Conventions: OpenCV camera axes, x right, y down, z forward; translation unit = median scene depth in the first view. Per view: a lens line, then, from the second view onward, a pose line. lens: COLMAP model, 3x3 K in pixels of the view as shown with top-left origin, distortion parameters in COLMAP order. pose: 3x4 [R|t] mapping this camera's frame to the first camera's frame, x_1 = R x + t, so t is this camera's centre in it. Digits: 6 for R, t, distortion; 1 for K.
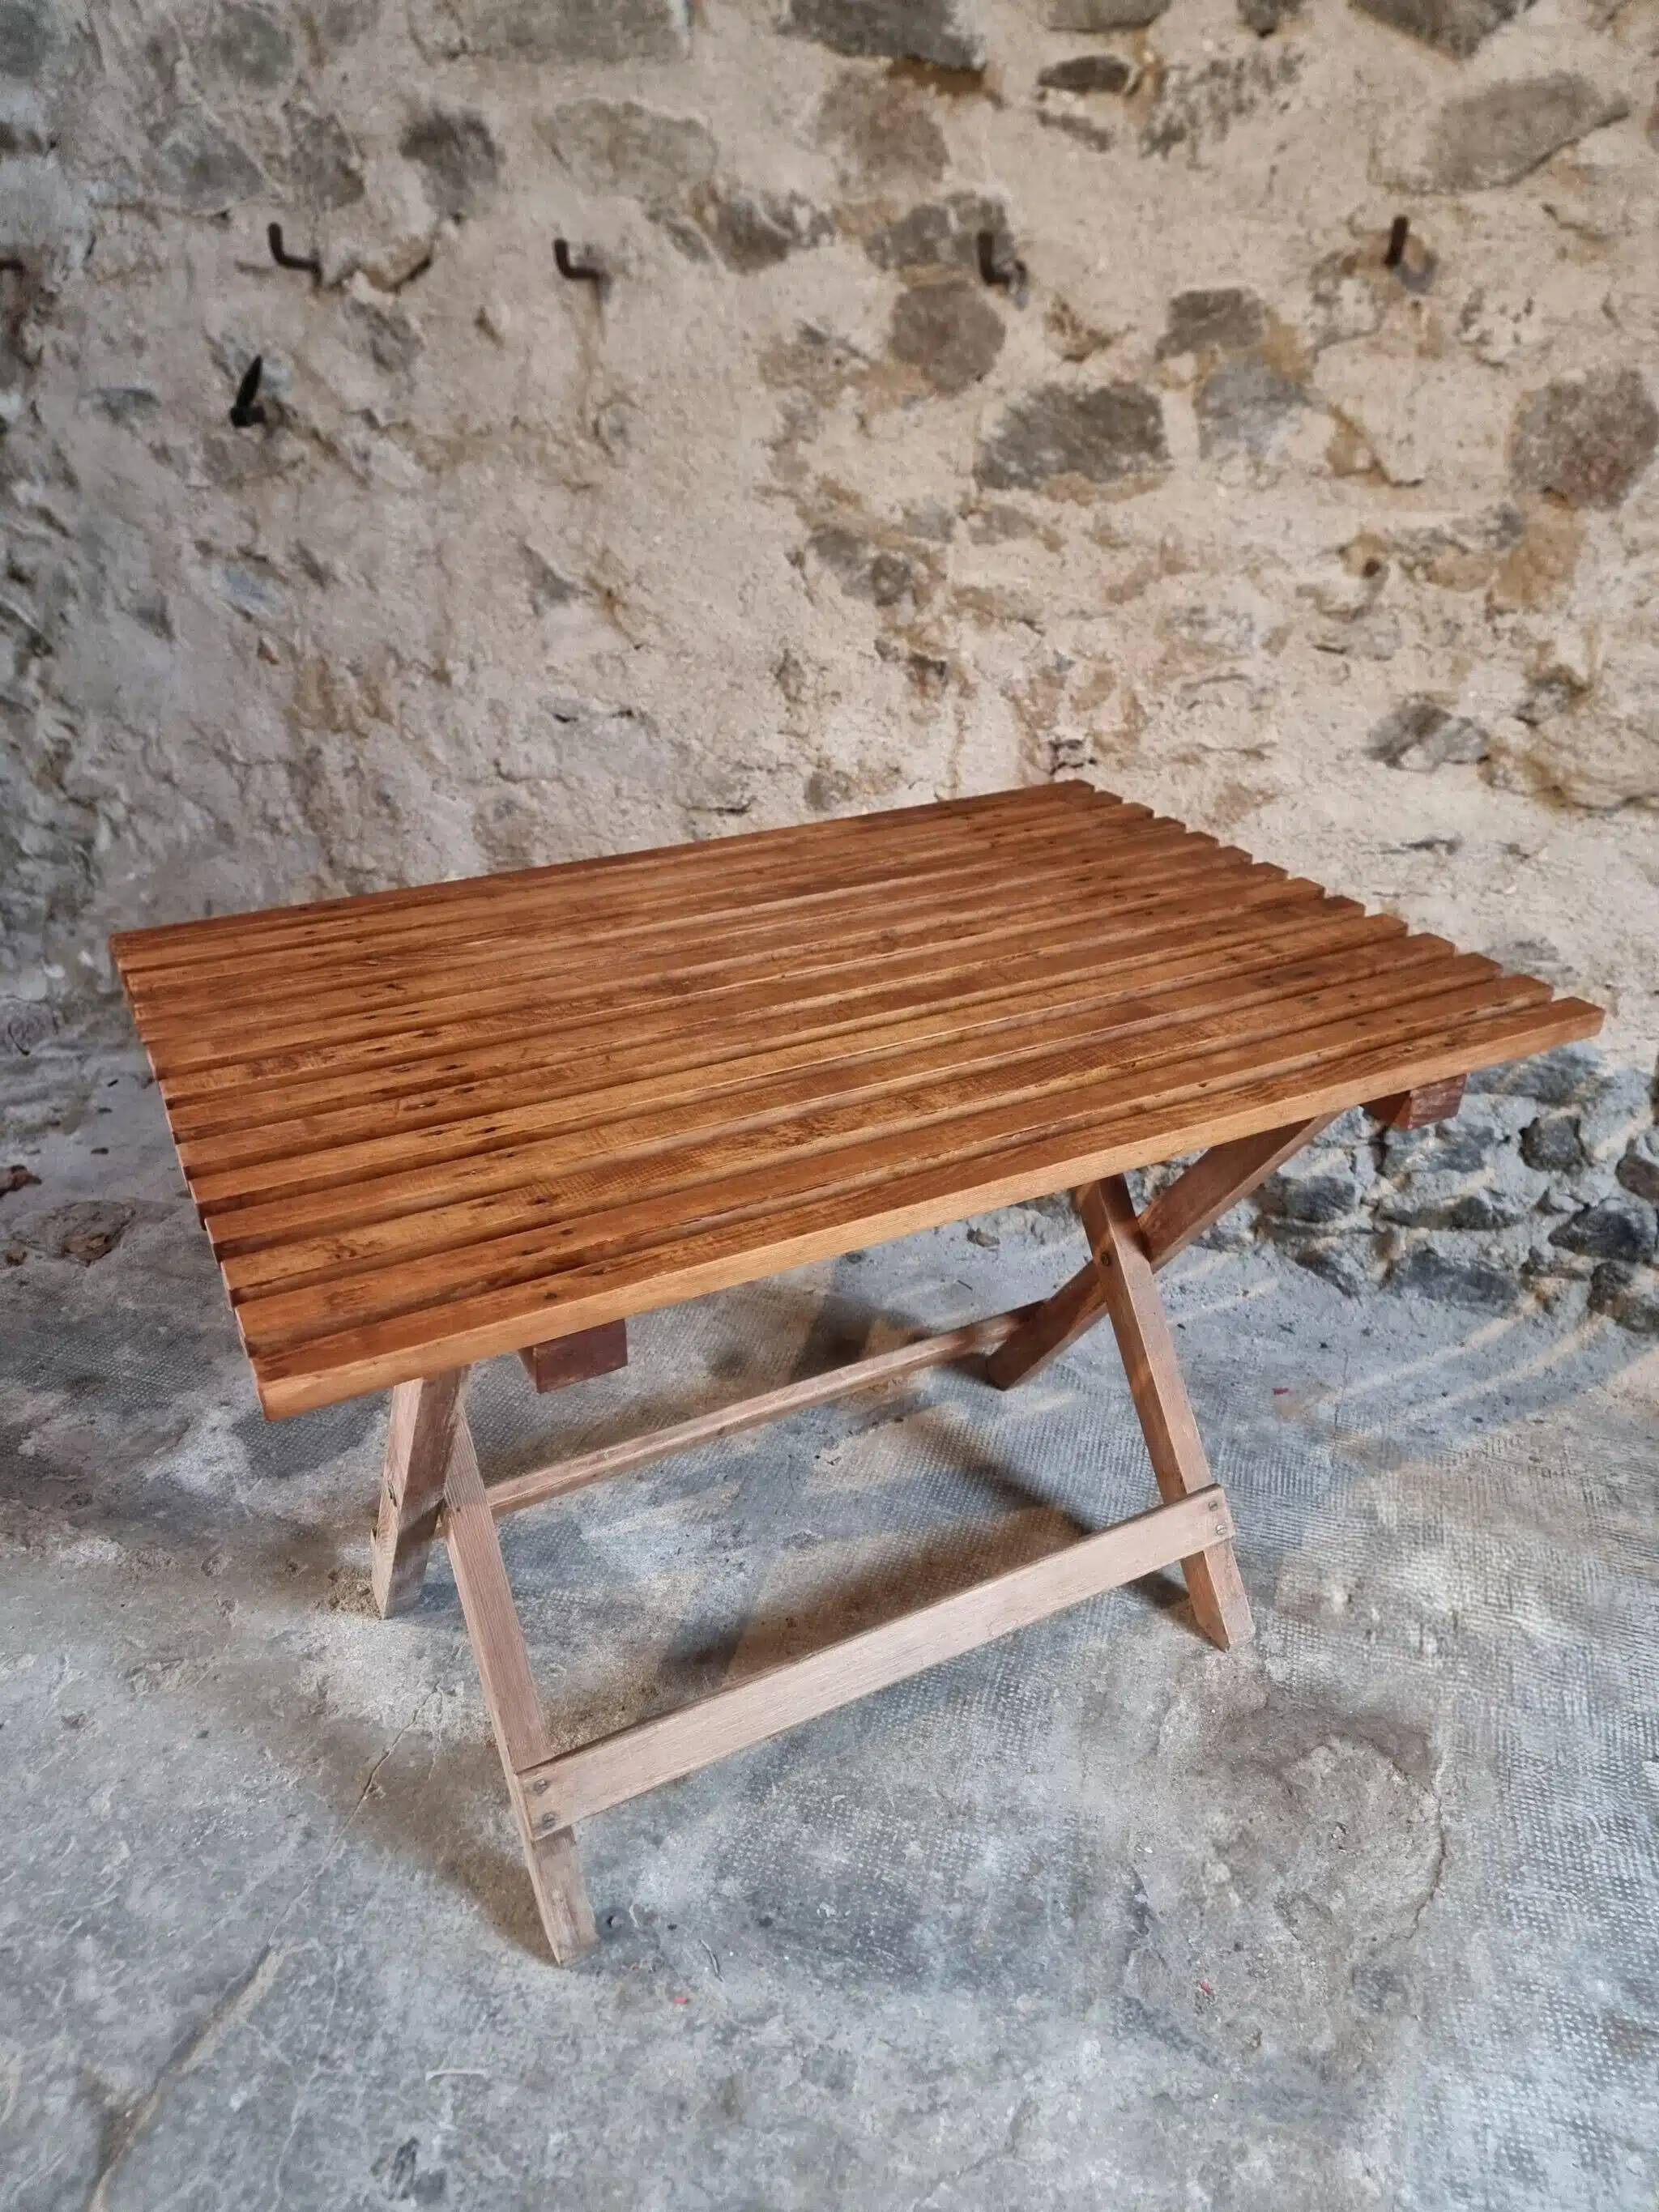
lens RADIAL K [[1544.7, 0, 815.9], [0, 1544.7, 1102.4], [0, 0, 1]] dist [0.064800, -0.064101]
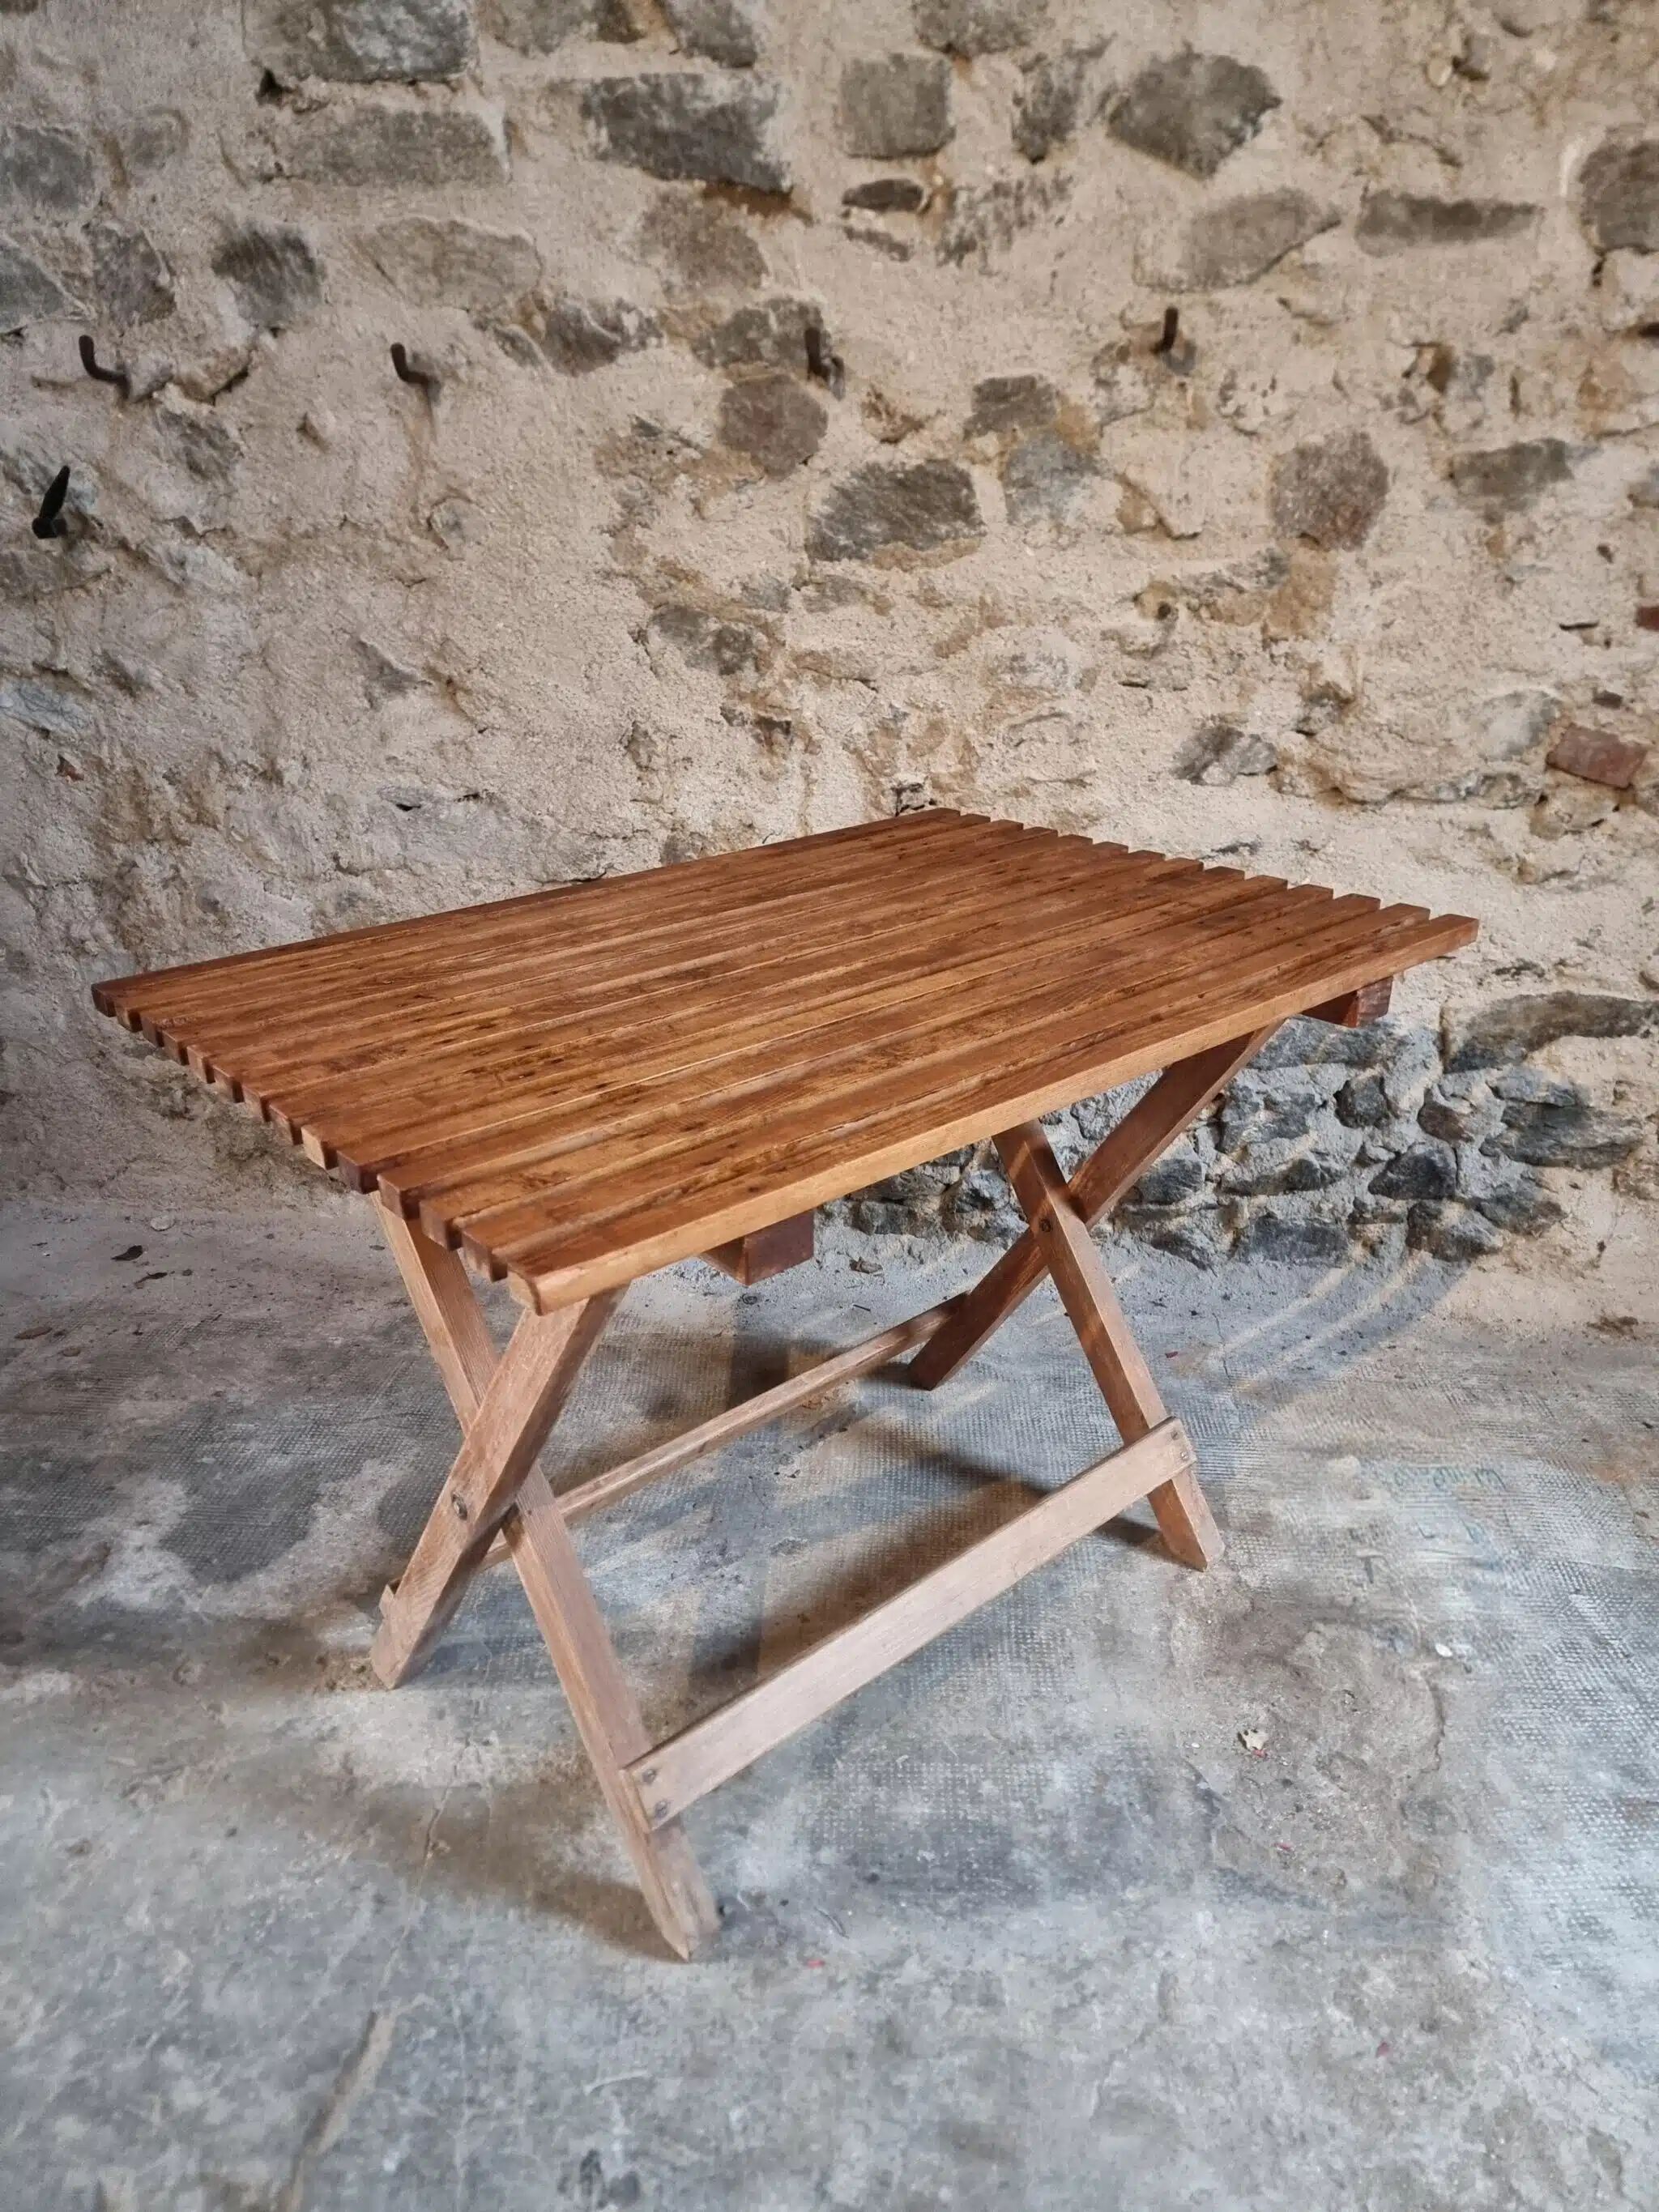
lens RADIAL K [[1535.7, 0, 806.3], [0, 1535.7, 1114.5], [0, 0, 1]] dist [0.071102, -0.068459]
pose [[0.972164, -0.106196, 0.208852, -0.170574], [0.125143, 0.988935, -0.079667, 0.079143], [-0.198081, 0.103586, 0.974697, -0.021535]]
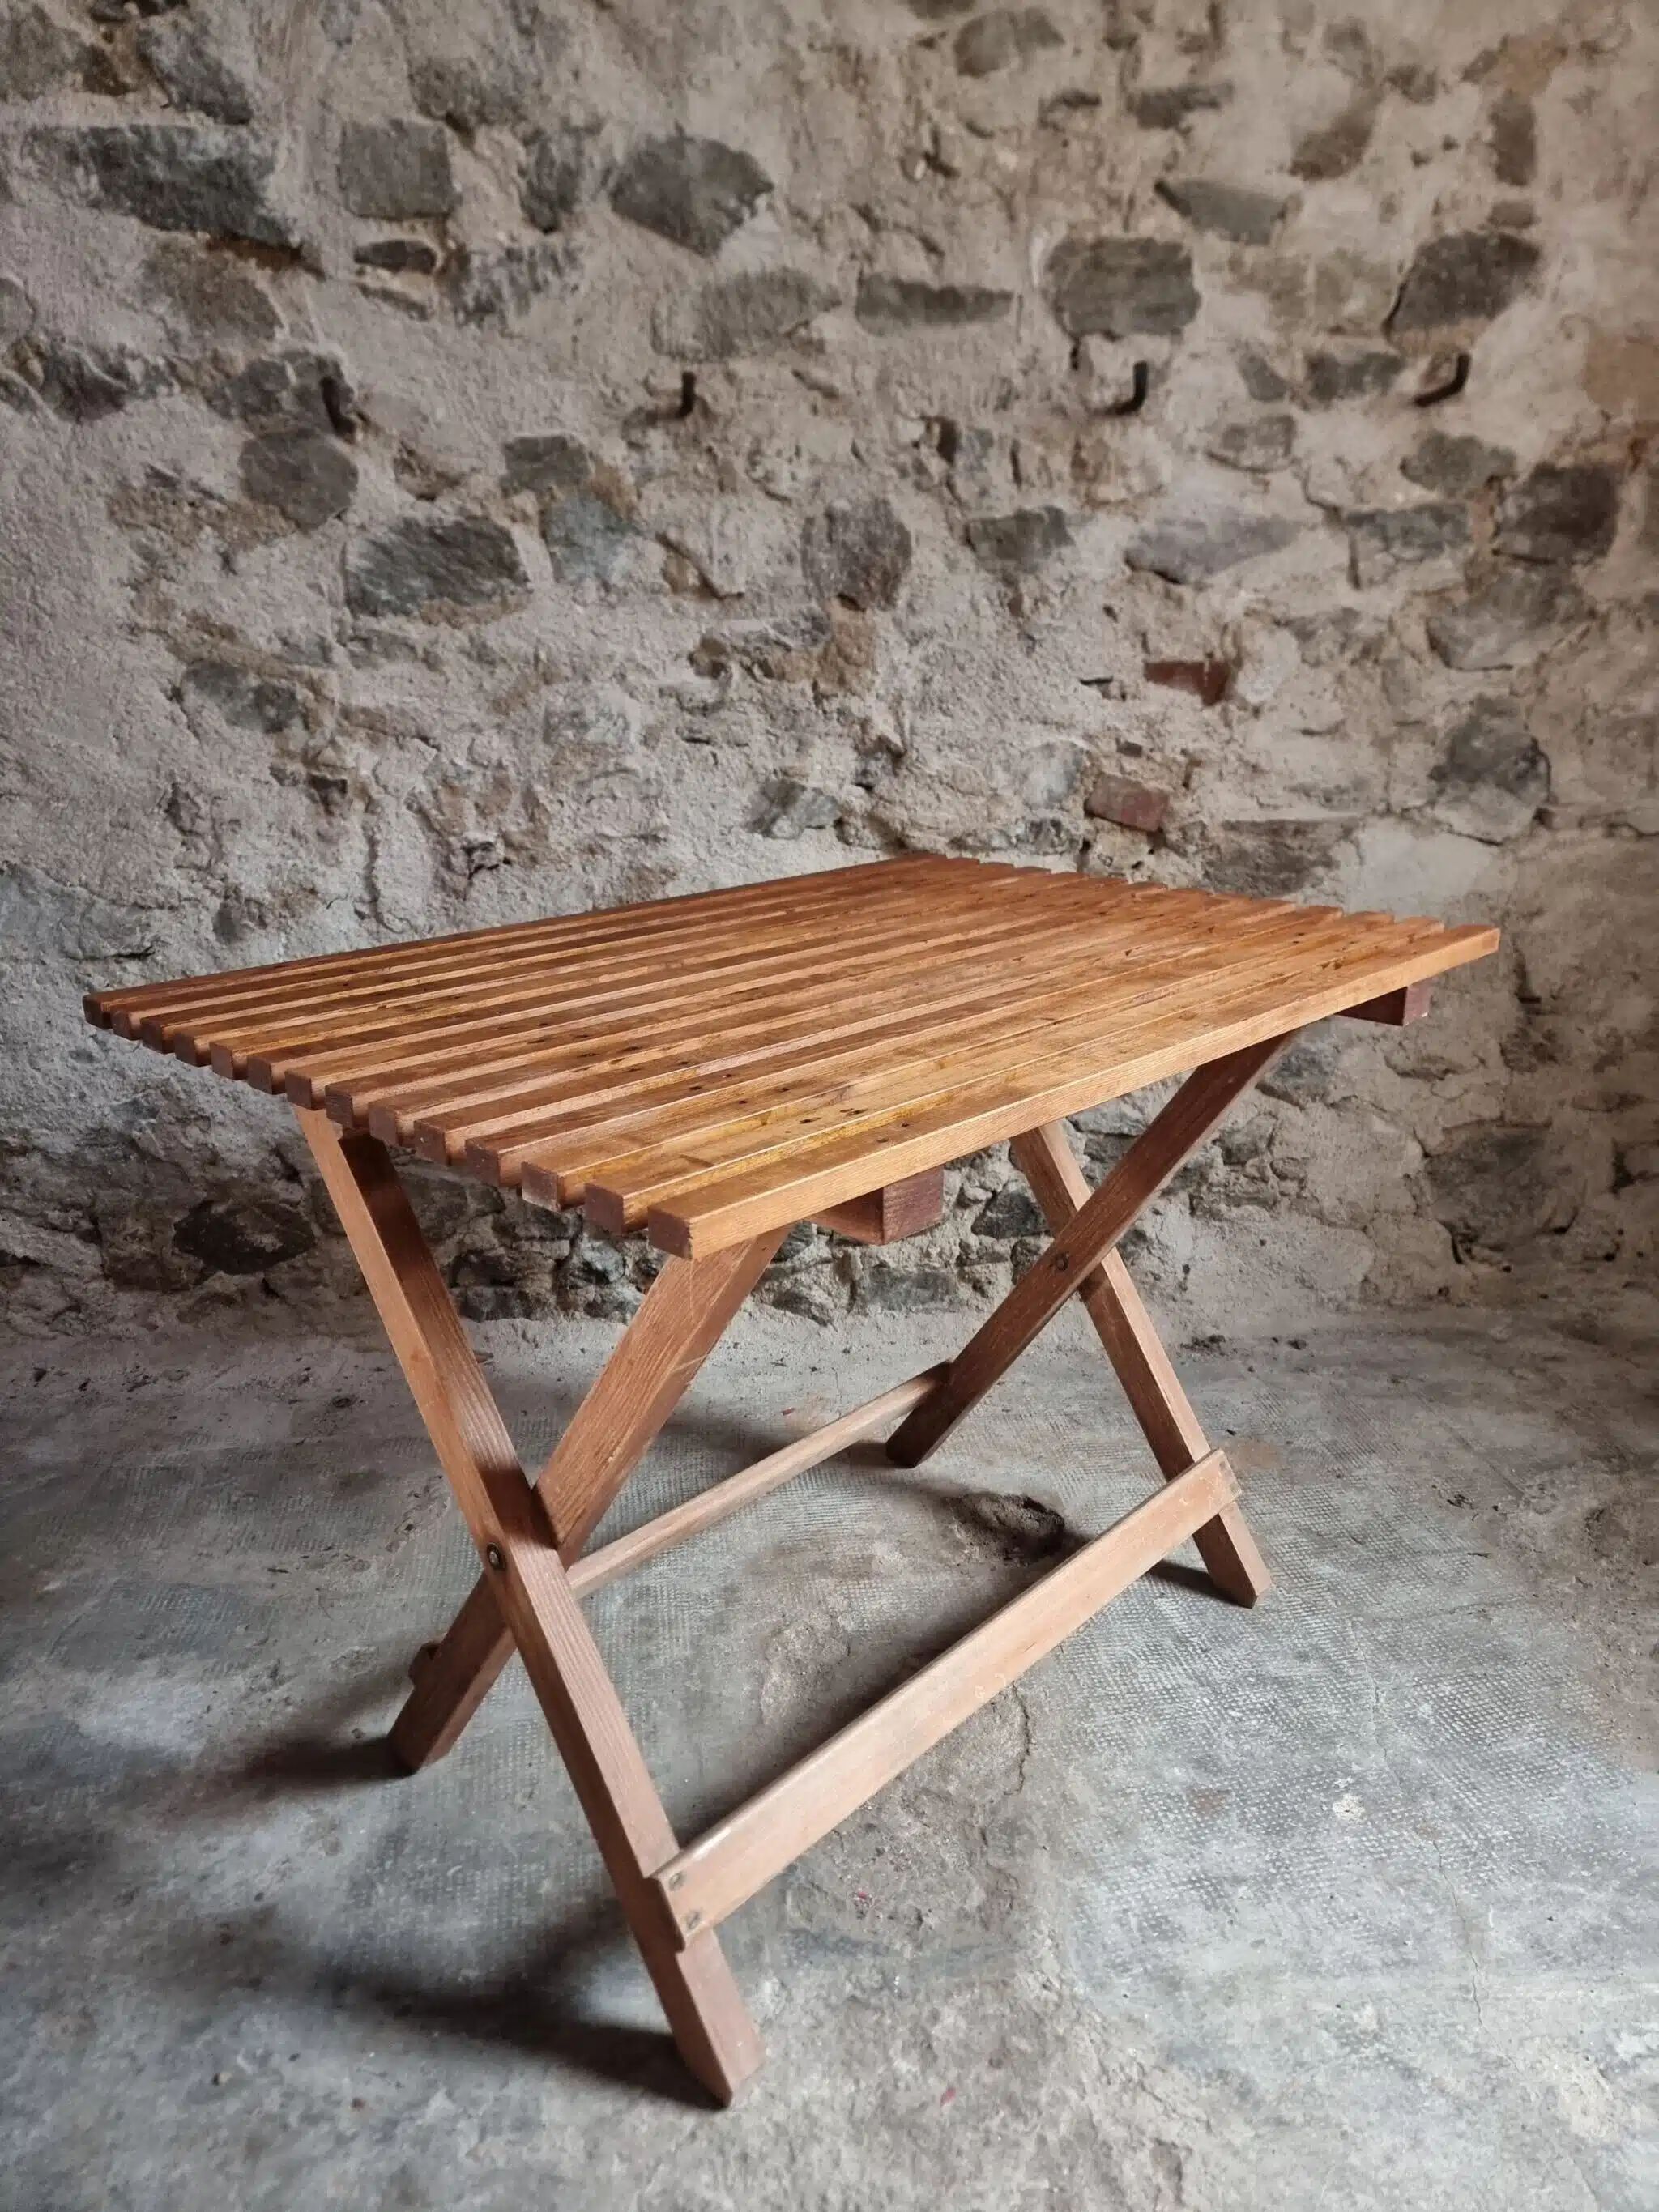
lens RADIAL K [[1530.2, 0, 835.5], [0, 1530.2, 1101.0], [0, 0, 1]] dist [0.079917, -0.085976]
pose [[0.904585, -0.136431, 0.403871, -0.071372], [0.209964, 0.967110, -0.143576, 0.148807], [-0.371000, 0.214675, 0.903479, -0.004706]]
